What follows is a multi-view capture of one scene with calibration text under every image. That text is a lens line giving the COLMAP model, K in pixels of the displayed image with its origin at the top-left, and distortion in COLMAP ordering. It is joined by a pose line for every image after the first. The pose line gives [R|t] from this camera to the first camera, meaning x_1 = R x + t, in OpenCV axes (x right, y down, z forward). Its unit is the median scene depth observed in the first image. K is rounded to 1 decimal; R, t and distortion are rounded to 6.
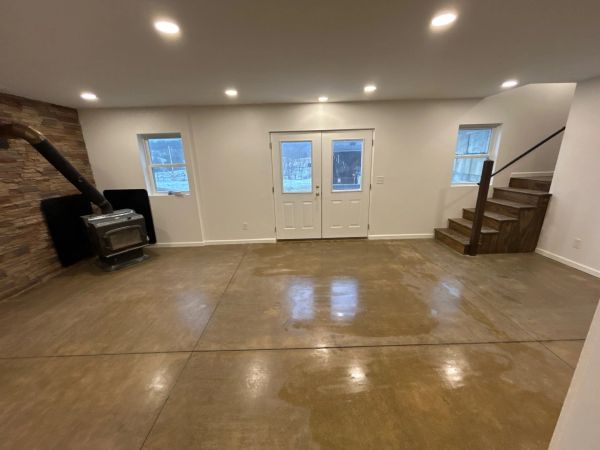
lens RADIAL K [[239.3, 0, 300.2], [0, 239.3, 224.6], [0, 0, 1]] dist [0.001362, 0.000318]
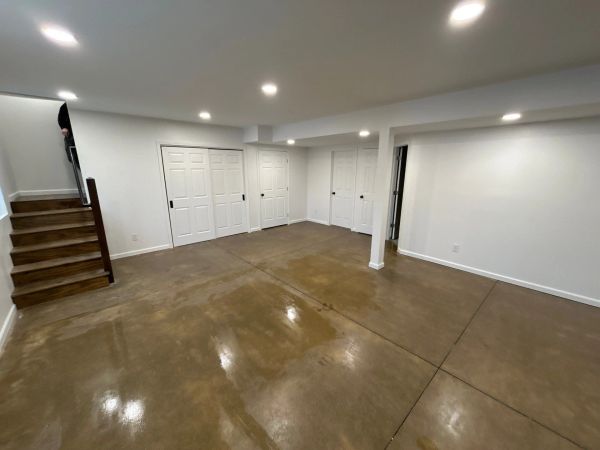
lens RADIAL K [[239.3, 0, 300.2], [0, 239.3, 223.6], [0, 0, 1]] dist [0.001362, 0.000318]
pose [[-0.655222, -0.149934, 0.740408, -0.447451], [0.221631, 0.898825, 0.378145, -0.299367], [-0.722194, 0.411866, -0.555699, 1.070195]]
